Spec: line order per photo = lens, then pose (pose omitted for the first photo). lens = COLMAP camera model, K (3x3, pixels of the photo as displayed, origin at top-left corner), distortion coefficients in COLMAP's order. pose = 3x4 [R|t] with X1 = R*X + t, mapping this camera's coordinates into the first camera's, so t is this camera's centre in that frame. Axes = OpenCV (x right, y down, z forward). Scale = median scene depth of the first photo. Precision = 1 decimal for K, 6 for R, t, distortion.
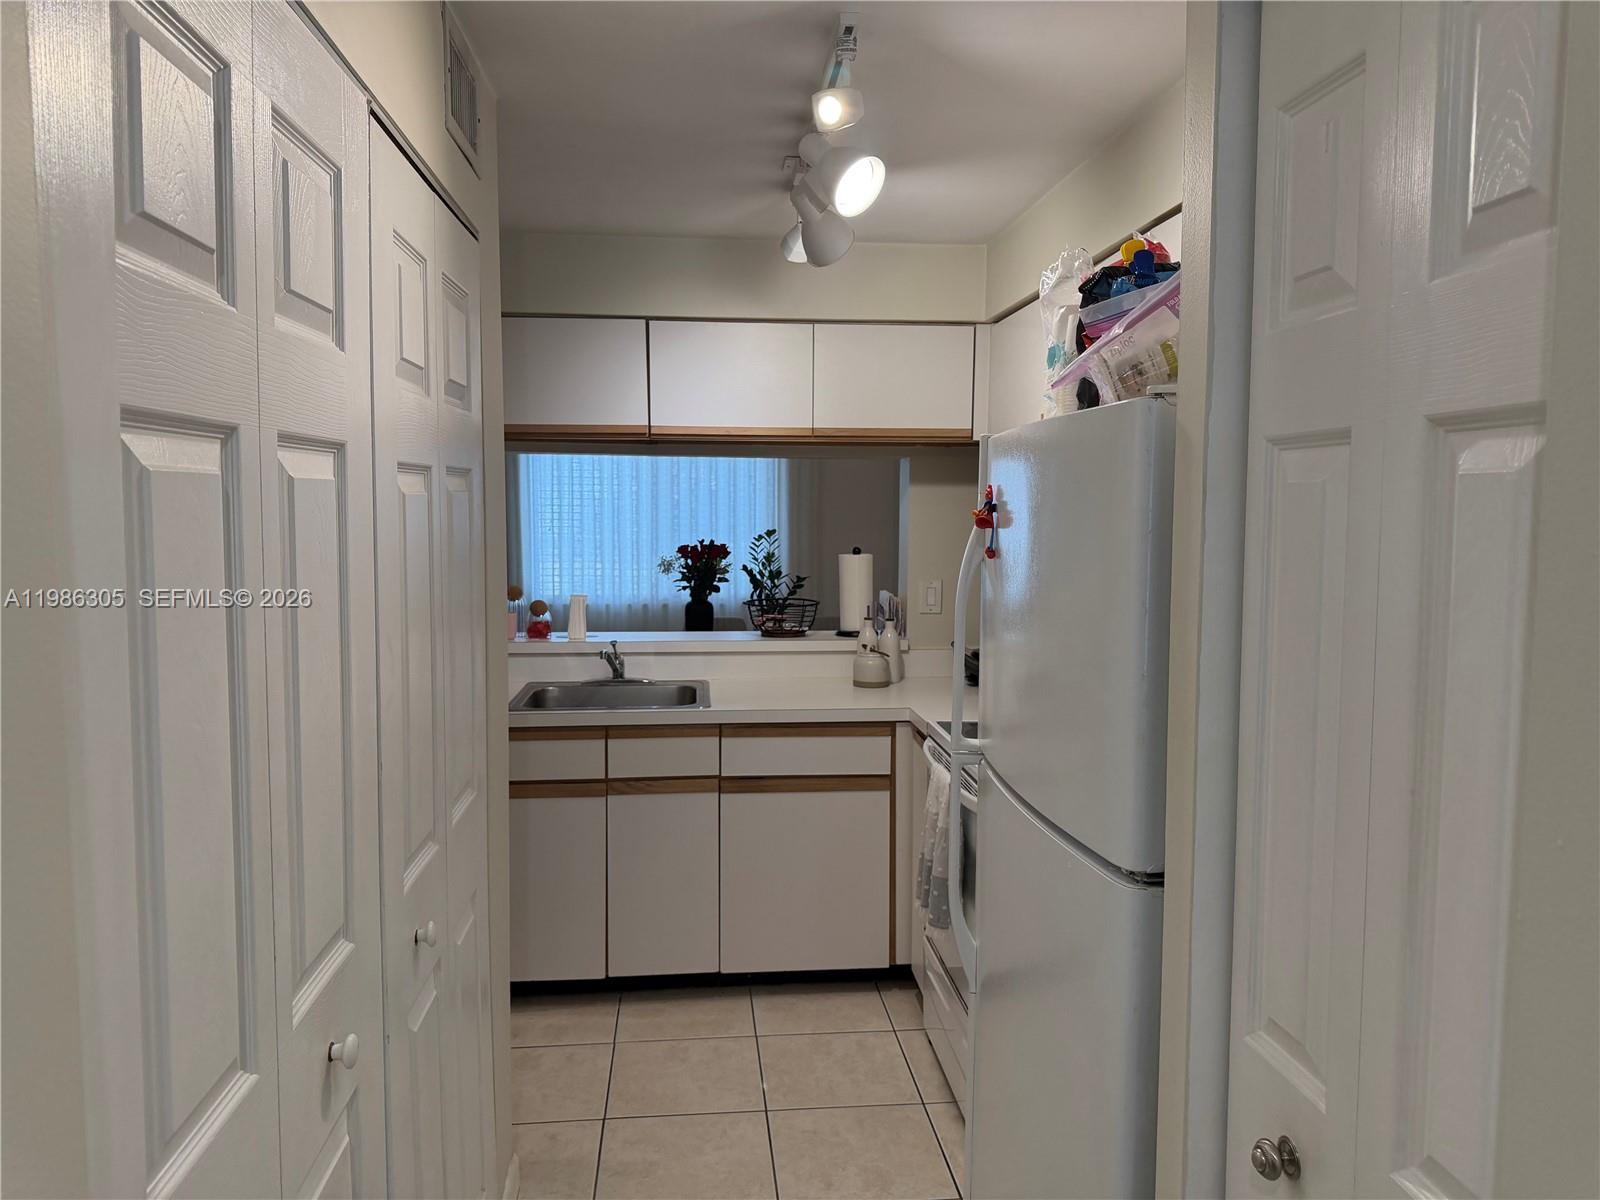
lens RADIAL K [[1123.2, 0, 796.4], [0, 1123.2, 607.6], [0, 0, 1]] dist [0.175448, -0.365709]
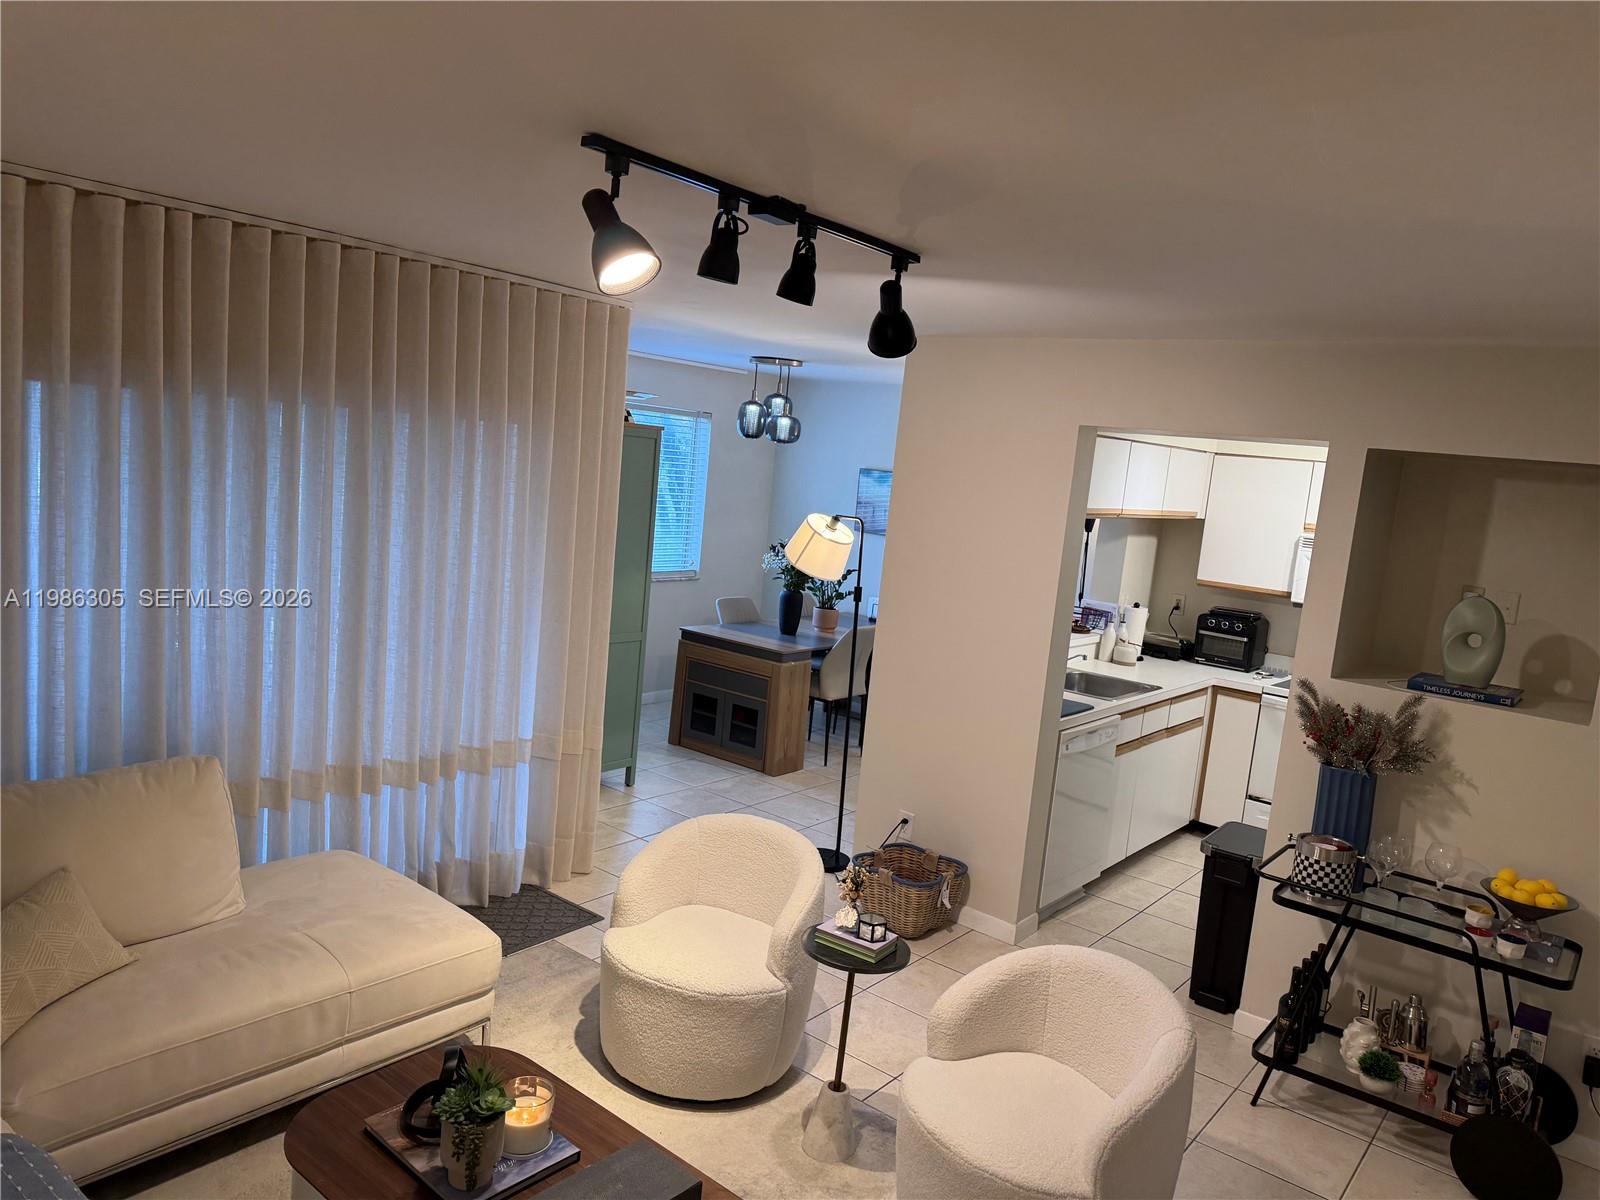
lens RADIAL K [[1123.2, 0, 796.4], [0, 1123.2, 607.6], [0, 0, 1]] dist [0.175448, -0.365709]
pose [[0.690823, -0.038067, 0.722021, -0.976022], [-0.028398, 0.996414, 0.079704, -0.085772], [-0.722466, -0.075565, 0.687265, 0.156231]]
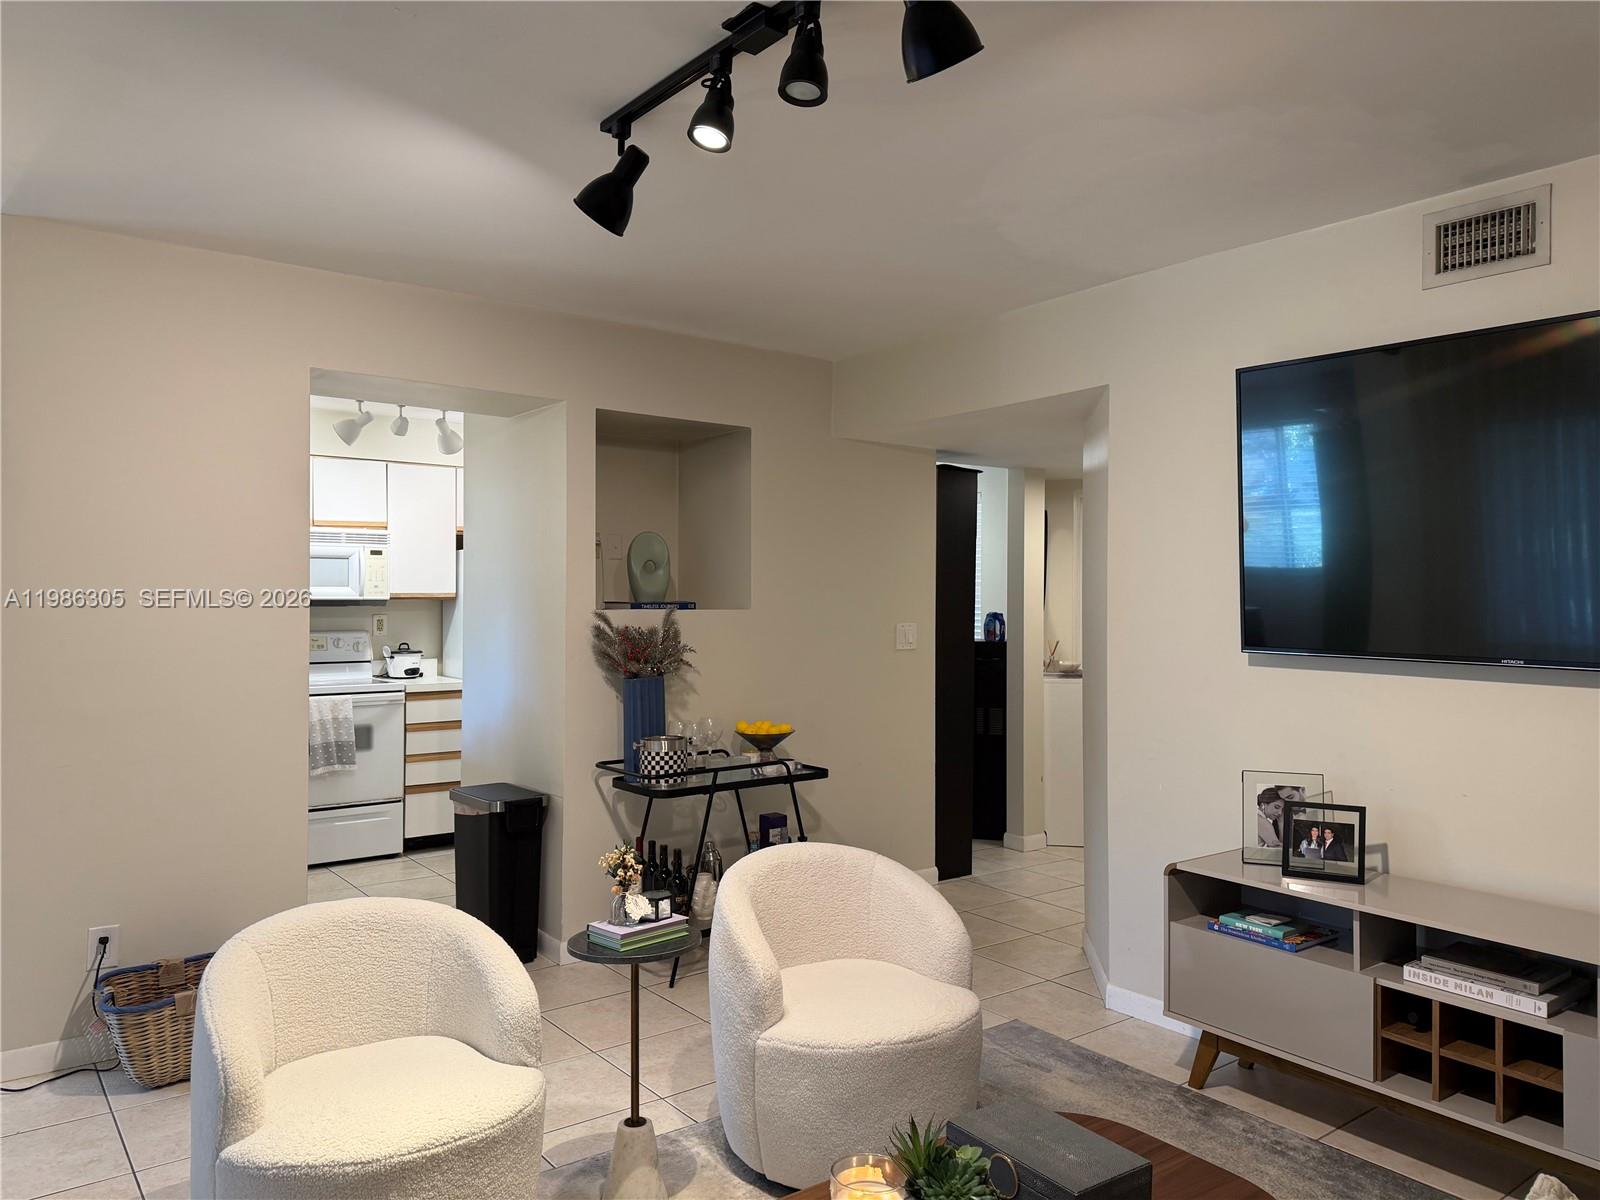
lens RADIAL K [[1141.9, 0, 810.7], [0, 1141.9, 599.0], [0, 0, 1]] dist [0.095151, -0.112785]
pose [[-0.541347, -0.003880, 0.840790, -0.999768], [0.073348, 0.995959, 0.051822, -0.036225], [-0.837594, 0.089724, -0.538875, 0.678543]]
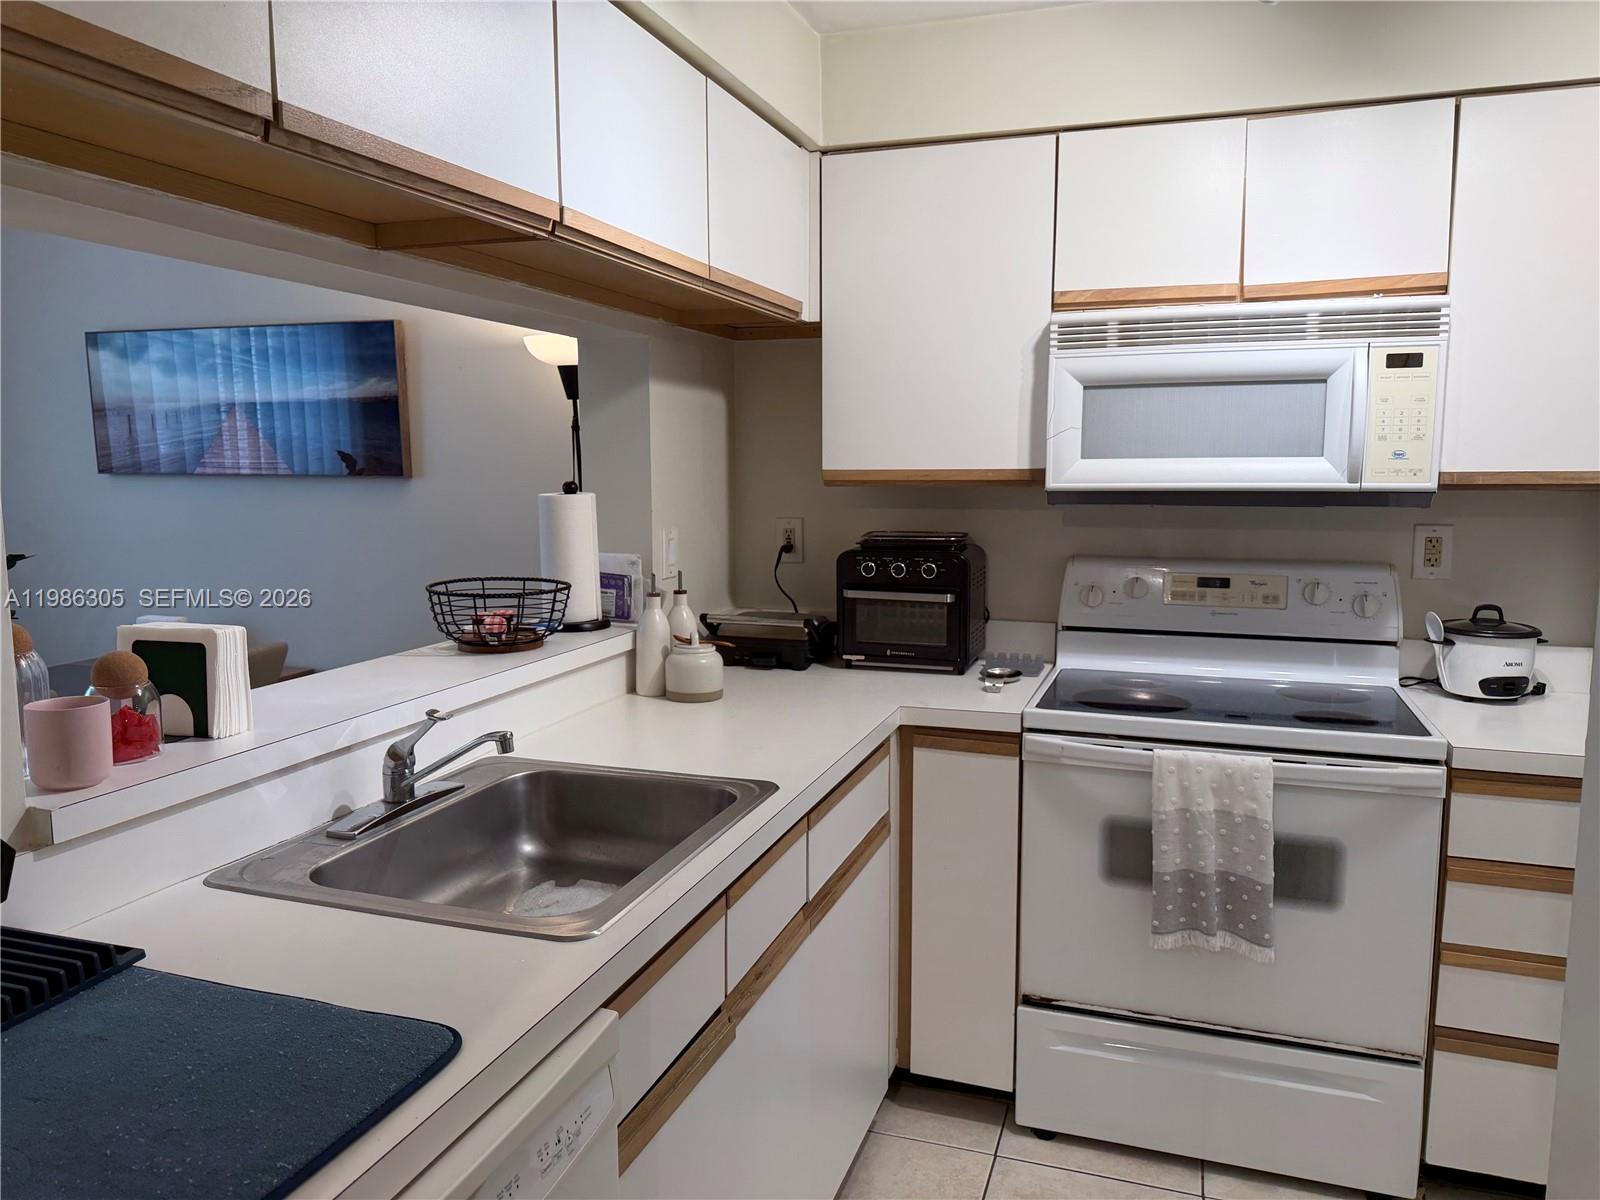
lens RADIAL K [[1140.2, 0, 800.0], [0, 1140.2, 600.0], [0, 0, 1]] dist [0.092942, -0.128133]
pose [[0.411925, -0.116494, 0.903741, -0.325617], [0.083998, 0.992426, 0.089640, -0.025273], [-0.907338, 0.038988, 0.418590, 0.459537]]
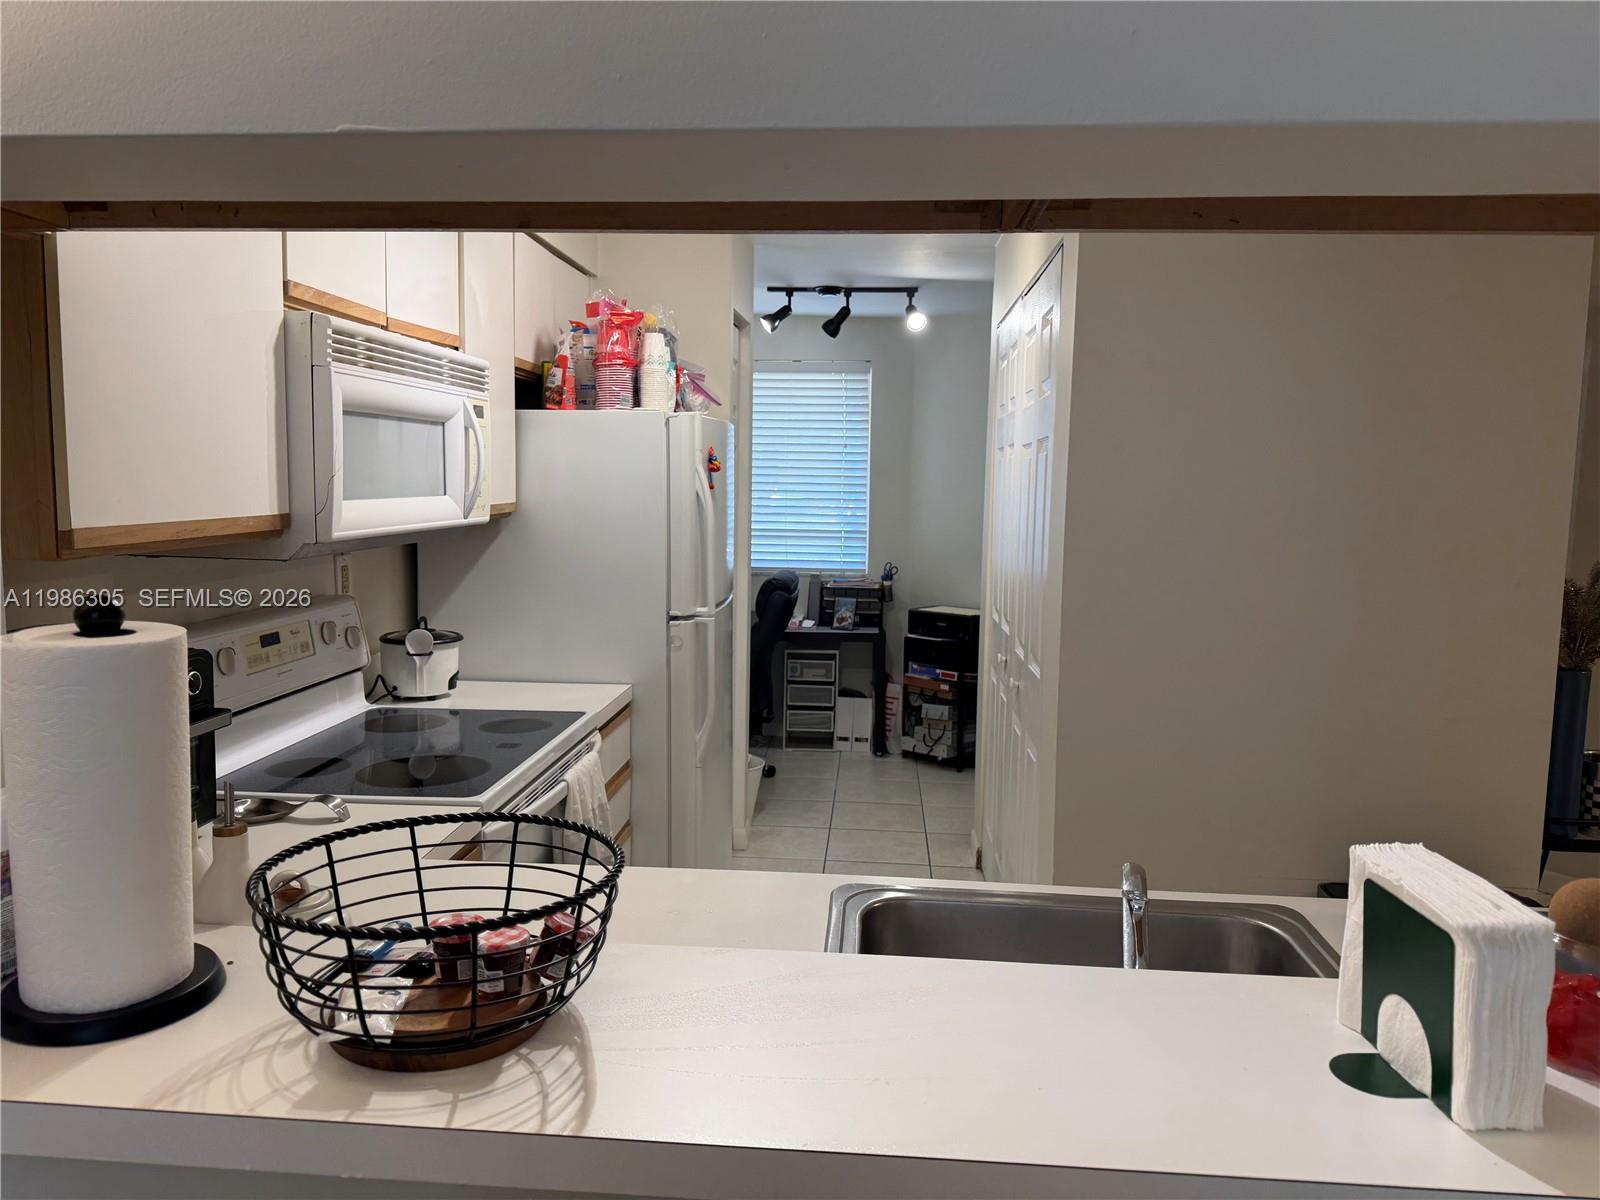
lens RADIAL K [[1140.2, 0, 800.0], [0, 1140.2, 600.0], [0, 0, 1]] dist [0.092942, -0.128133]
pose [[-0.986850, -0.037145, 0.157315, -0.078026], [-0.005629, 0.980545, 0.196214, -0.069536], [-0.161543, 0.192748, -0.967860, 0.858767]]
